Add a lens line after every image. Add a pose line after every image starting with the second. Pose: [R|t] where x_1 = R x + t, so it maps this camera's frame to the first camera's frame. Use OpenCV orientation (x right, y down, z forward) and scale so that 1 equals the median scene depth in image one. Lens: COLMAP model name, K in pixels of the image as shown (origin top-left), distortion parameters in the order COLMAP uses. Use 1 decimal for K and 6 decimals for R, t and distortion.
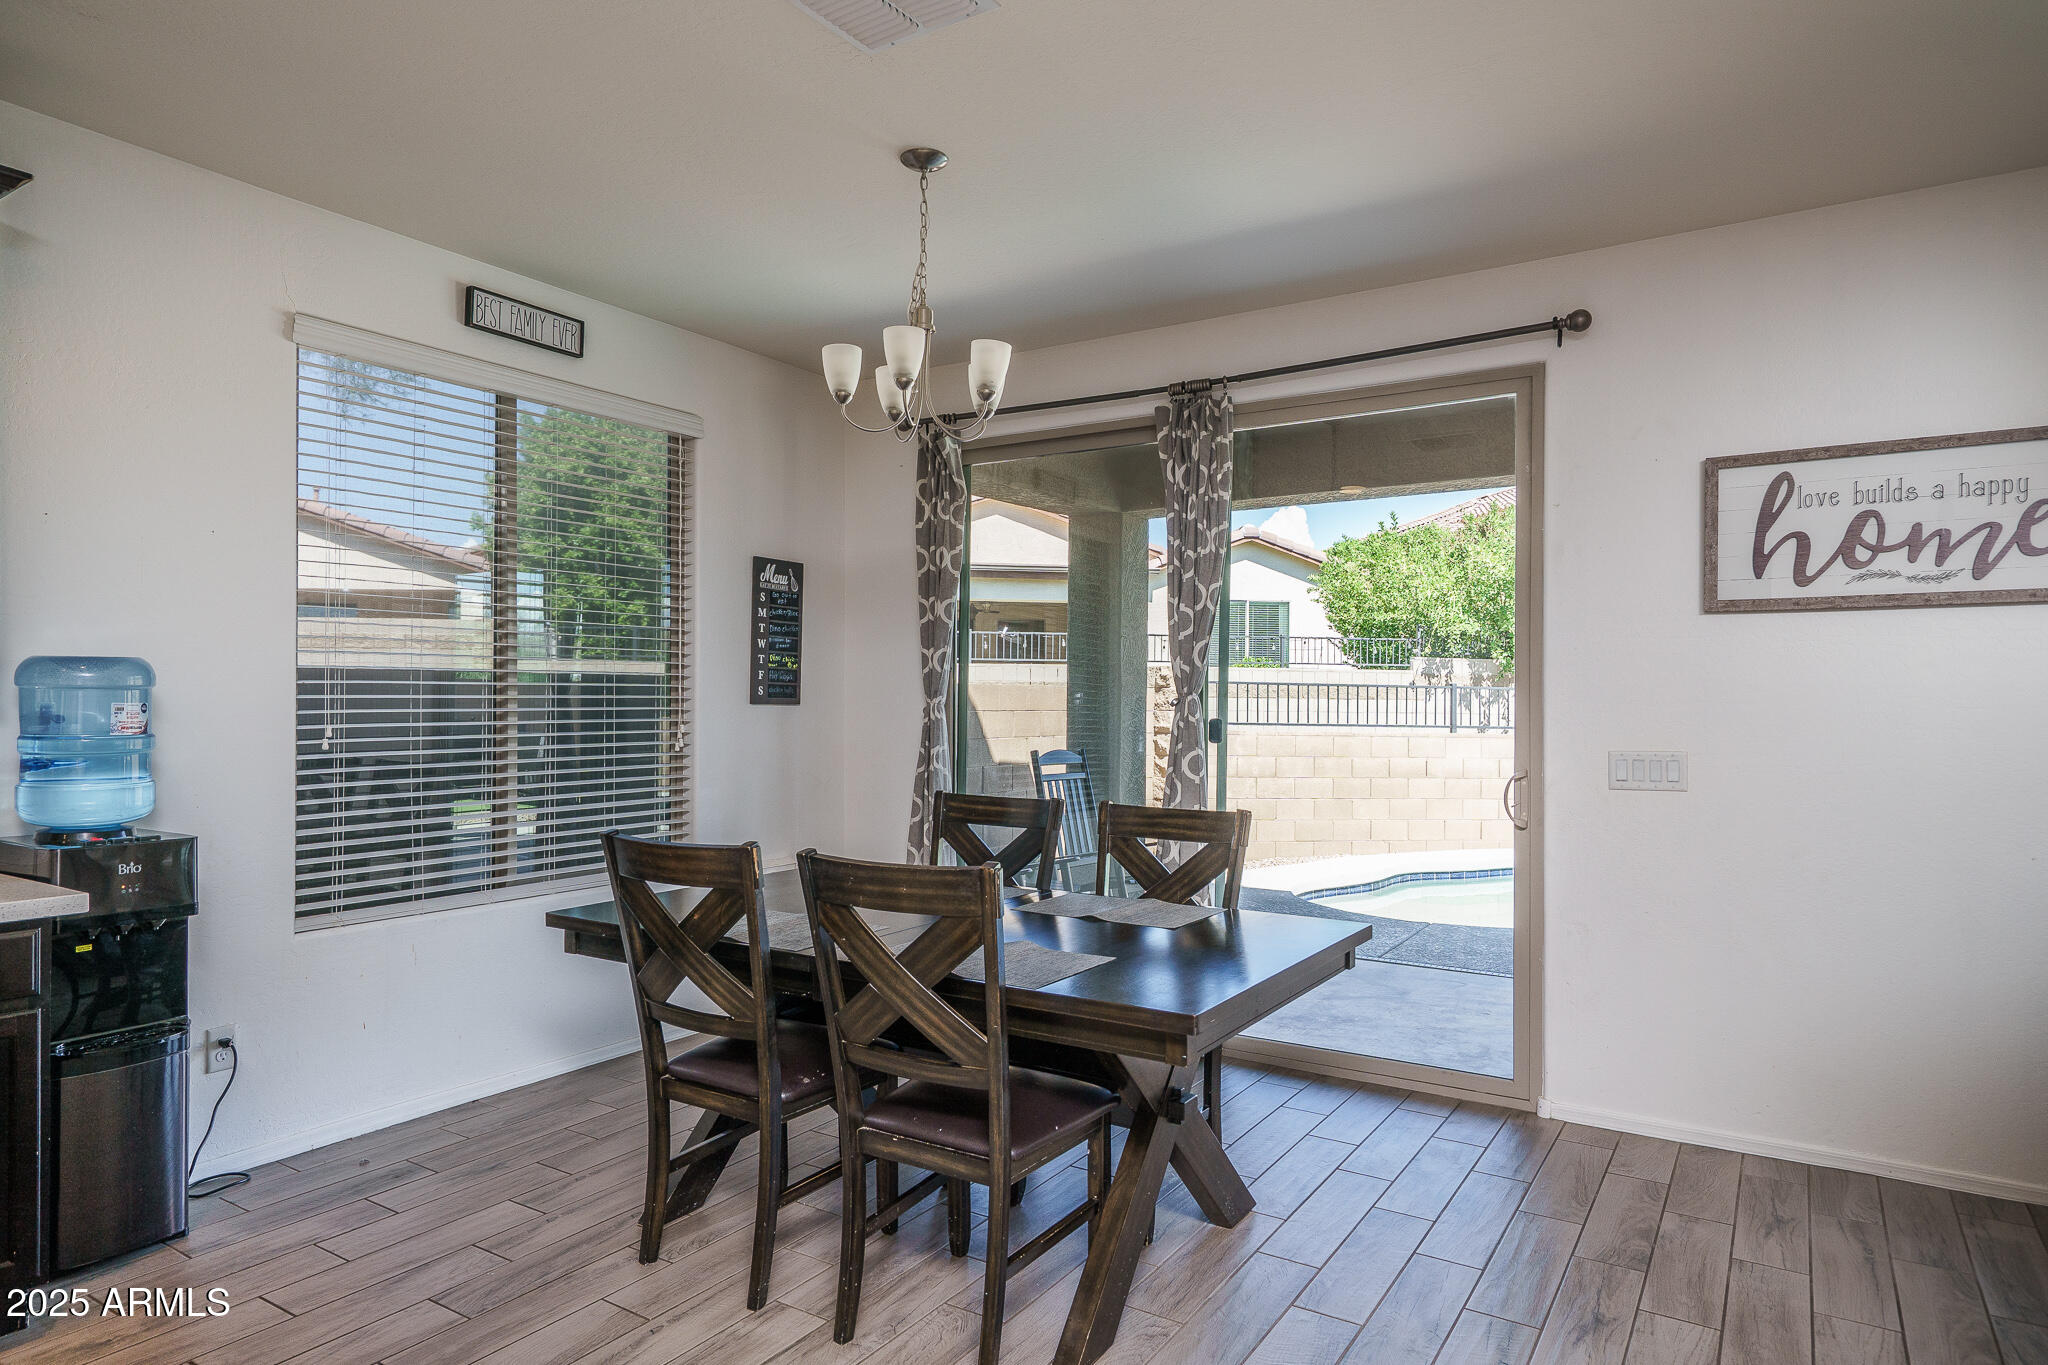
lens RADIAL K [[1204.5, 0, 1009.5], [0, 1204.5, 702.3], [0, 0, 1]] dist [0.004271, 0.003199]
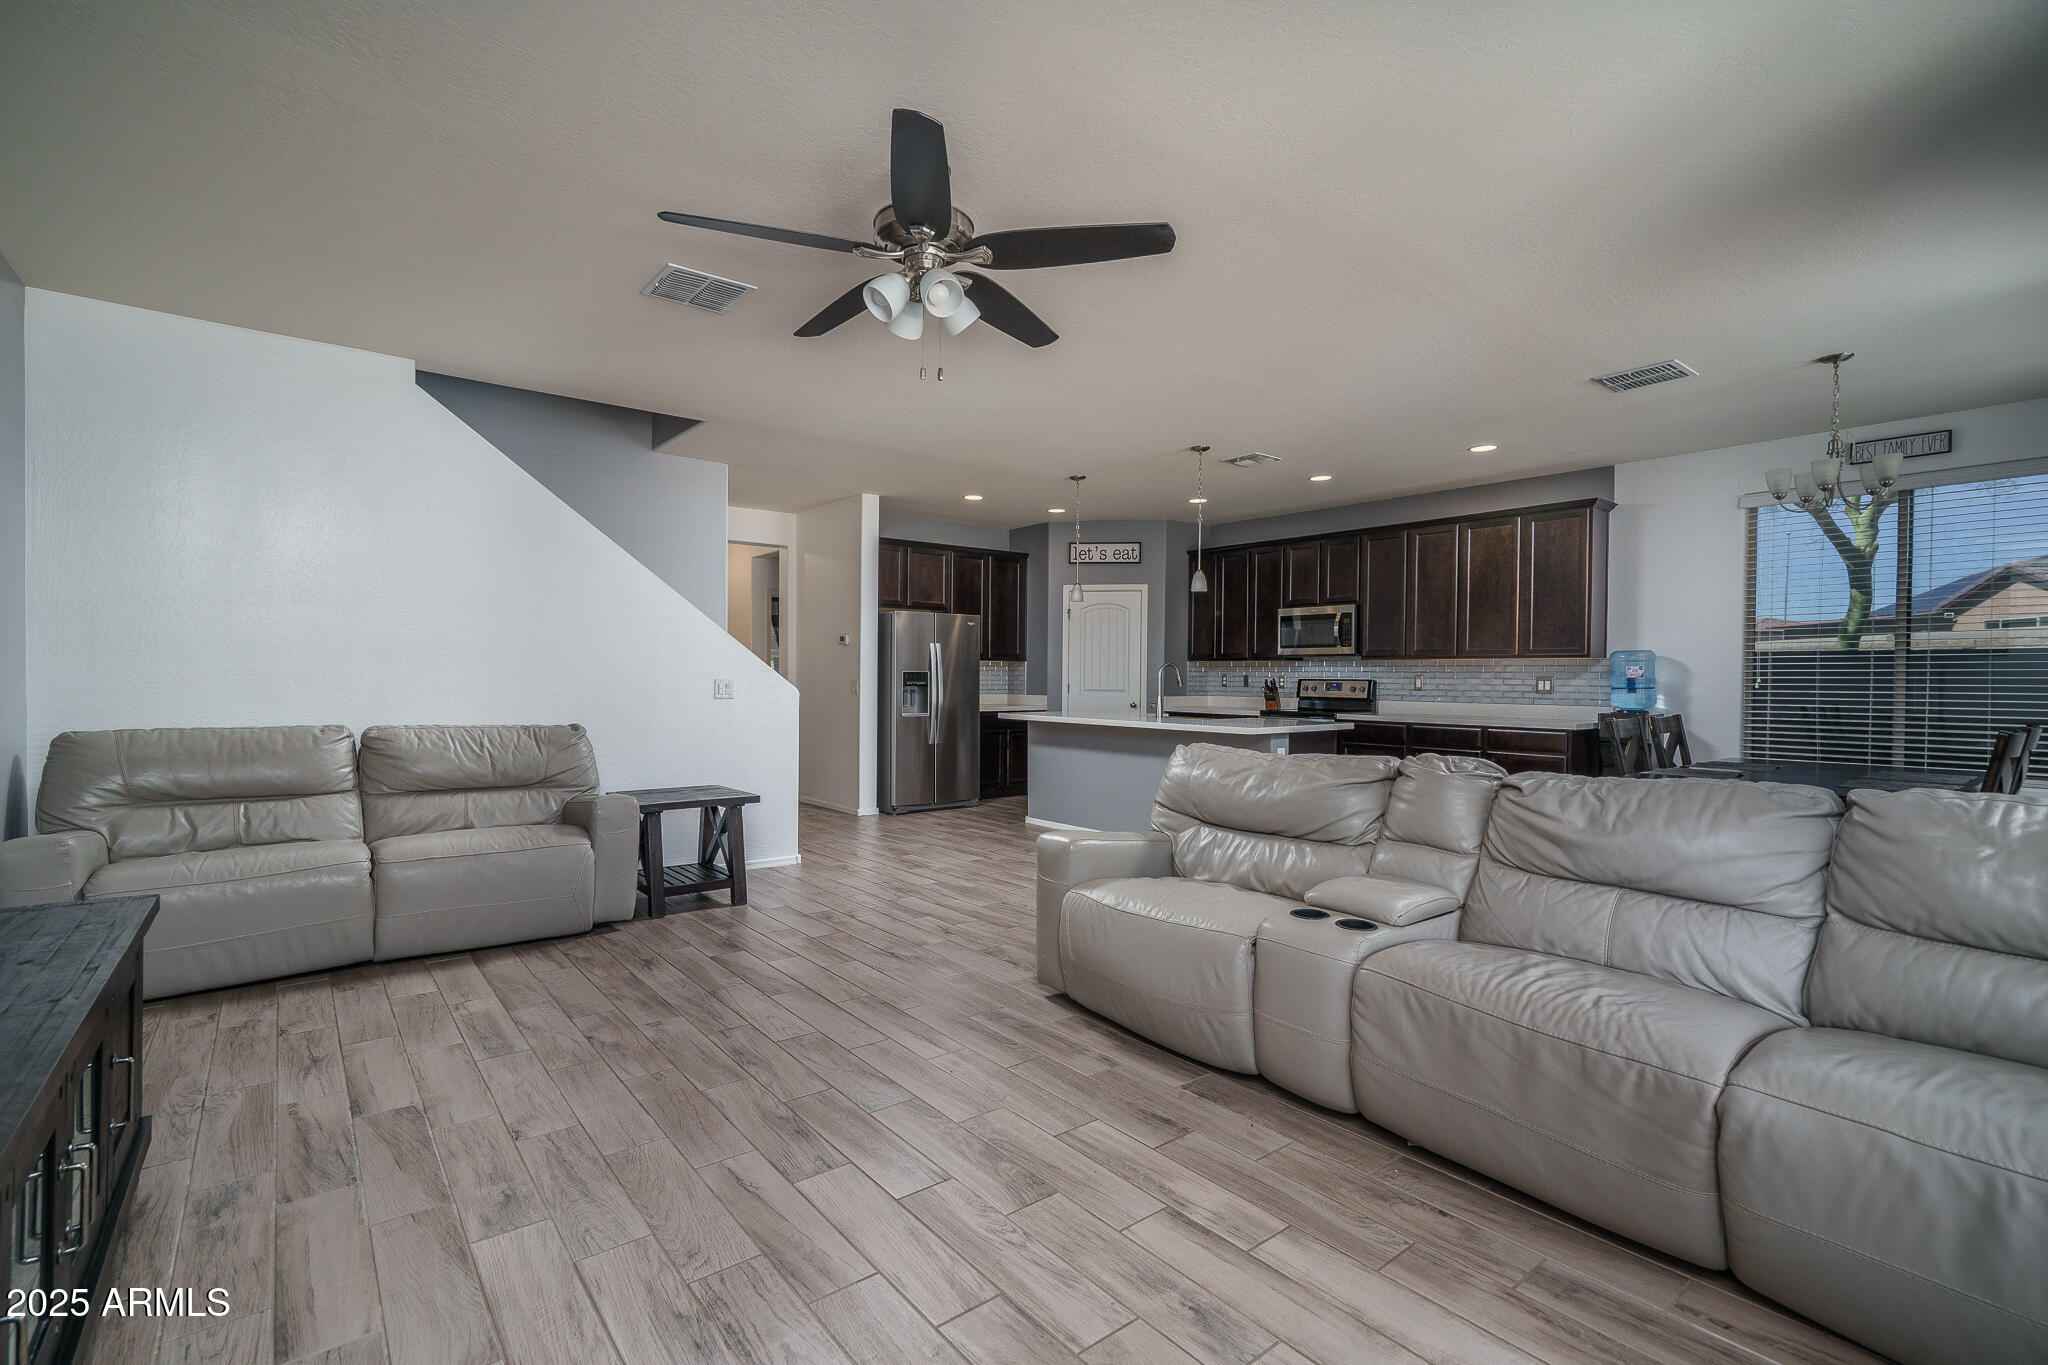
lens RADIAL K [[933.4, 0, 1015.8], [0, 933.4, 689.0], [0, 0, 1]] dist [-0.003085, 0.000498]
pose [[-0.313898, 0.004462, -0.949446, 1.181663], [-0.010688, 0.999909, 0.008233, 0.034035], [0.949397, 0.012732, -0.313822, 0.202360]]
